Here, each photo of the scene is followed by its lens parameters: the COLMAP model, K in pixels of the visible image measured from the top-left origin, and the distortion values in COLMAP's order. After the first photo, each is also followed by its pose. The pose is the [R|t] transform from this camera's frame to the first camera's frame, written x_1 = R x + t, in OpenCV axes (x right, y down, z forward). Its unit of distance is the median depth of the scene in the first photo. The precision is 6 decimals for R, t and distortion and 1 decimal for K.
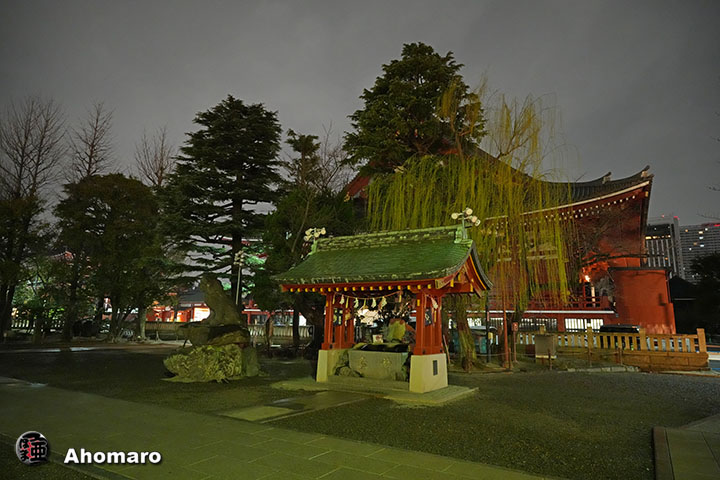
lens RADIAL K [[448.9, 0, 360.0], [0, 448.9, 240.0], [0, 0, 1]] dist [-0.002547, -0.001612]
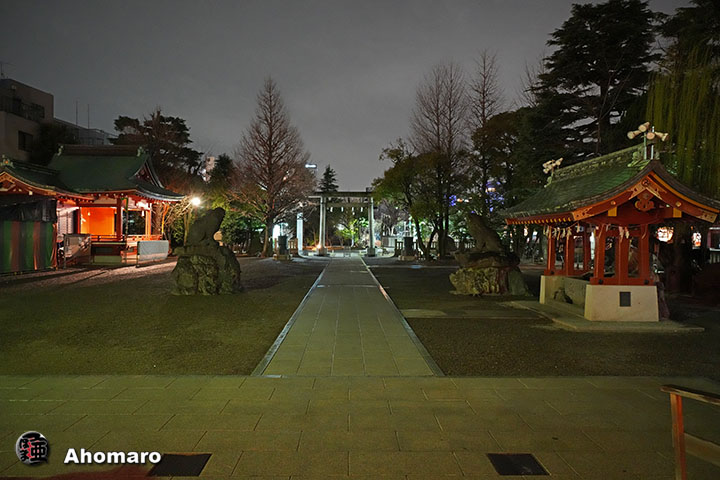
lens RADIAL K [[476.5, 0, 360.0], [0, 476.5, 240.0], [0, 0, 1]] dist [0.008008, 0.001962]
pose [[0.576112, -0.012896, -0.817269, 0.578696], [0.157586, 0.982869, 0.095577, -0.021494], [0.802036, -0.183853, 0.568275, -0.006582]]
